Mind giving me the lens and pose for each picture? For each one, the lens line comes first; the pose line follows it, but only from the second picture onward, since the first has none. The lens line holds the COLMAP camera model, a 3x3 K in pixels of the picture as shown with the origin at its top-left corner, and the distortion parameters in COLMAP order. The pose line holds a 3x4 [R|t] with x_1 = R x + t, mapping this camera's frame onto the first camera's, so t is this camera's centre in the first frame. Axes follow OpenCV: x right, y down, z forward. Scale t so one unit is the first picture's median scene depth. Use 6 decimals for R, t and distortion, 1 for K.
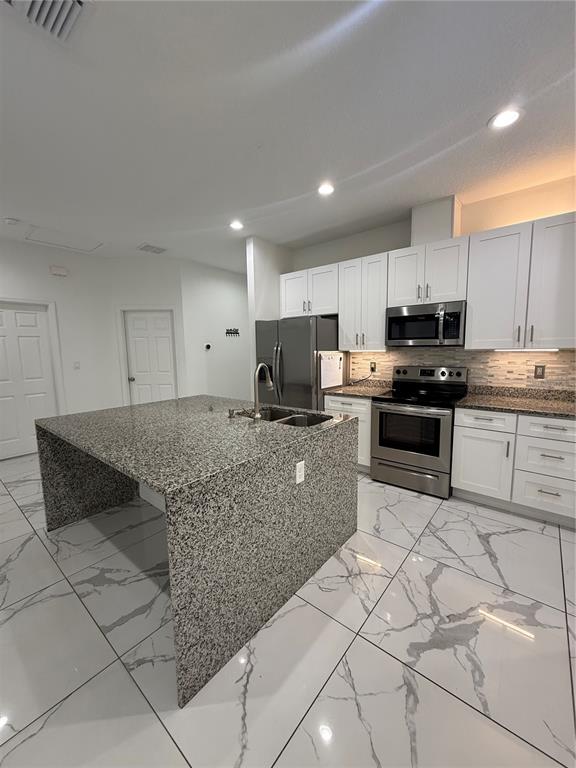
lens RADIAL K [[306.4, 0, 287.6], [0, 306.4, 383.4], [0, 0, 1]] dist [-0.000796, 0.001013]
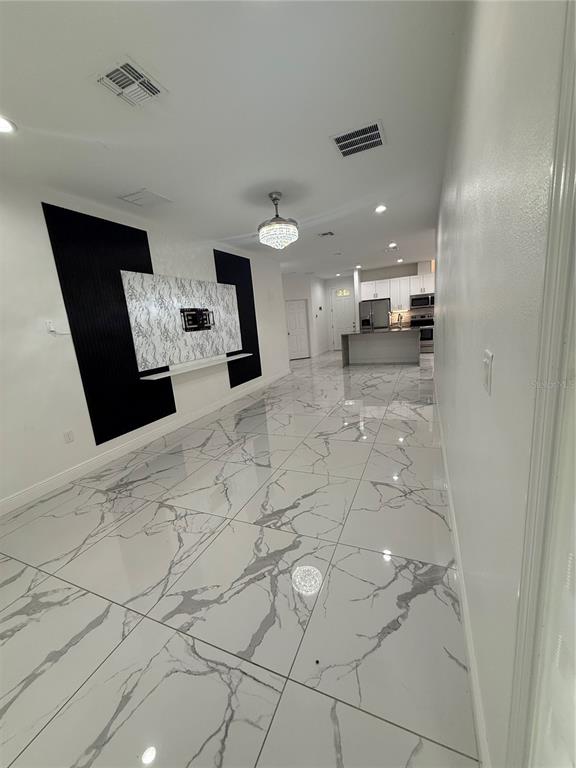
lens RADIAL K [[306.4, 0, 286.3], [0, 306.4, 385.1], [0, 0, 1]] dist [-0.000796, 0.001013]
pose [[0.958626, -0.121584, 0.257399, -2.000045], [0.101035, 0.990652, 0.091658, 0.257934], [-0.266137, -0.061860, 0.961948, -1.870012]]
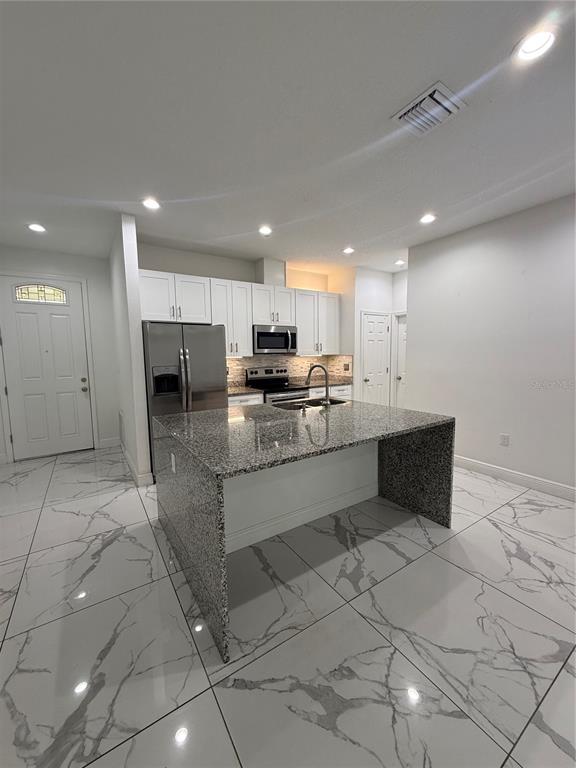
lens RADIAL K [[306.4, 0, 284.8], [0, 306.4, 384.6], [0, 0, 1]] dist [-0.000796, 0.001013]
pose [[0.299827, -0.090383, 0.949703, -1.098934], [0.116871, 0.991483, 0.057462, -0.057680], [-0.946808, 0.093764, 0.307836, 0.577220]]
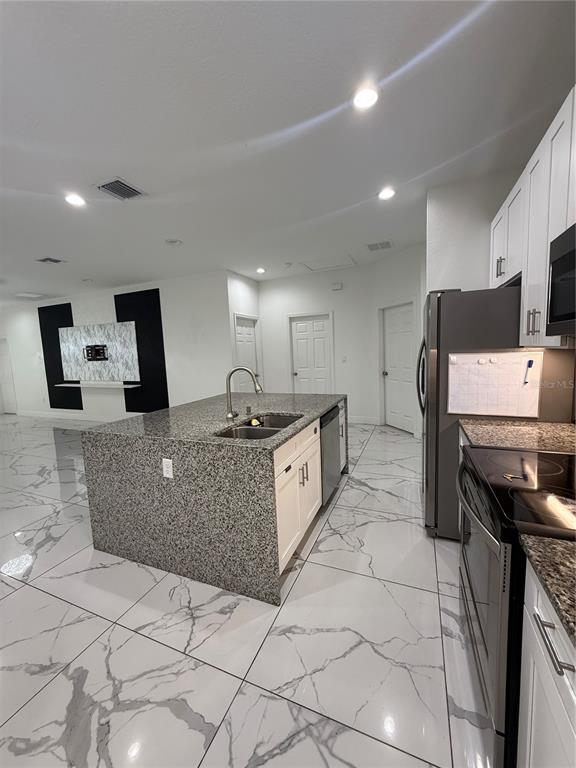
lens RADIAL K [[306.4, 0, 288.2], [0, 306.4, 383.3], [0, 0, 1]] dist [-0.000796, 0.001013]
pose [[0.289511, 0.106563, -0.951224, 0.728049], [-0.075024, 0.993252, 0.088438, -0.086874], [0.954230, 0.045761, 0.295552, 0.666386]]
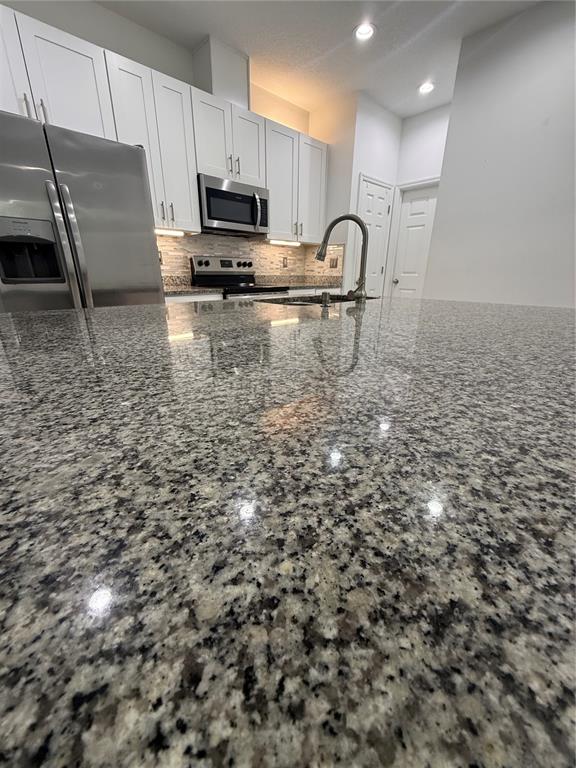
lens RADIAL K [[306.4, 0, 287.1], [0, 306.4, 384.9], [0, 0, 1]] dist [-0.000796, 0.001013]
pose [[0.122719, -0.333288, 0.934804, -0.665197], [0.099162, 0.941328, 0.322596, 0.039006], [-0.987475, 0.053108, 0.148568, 0.820140]]
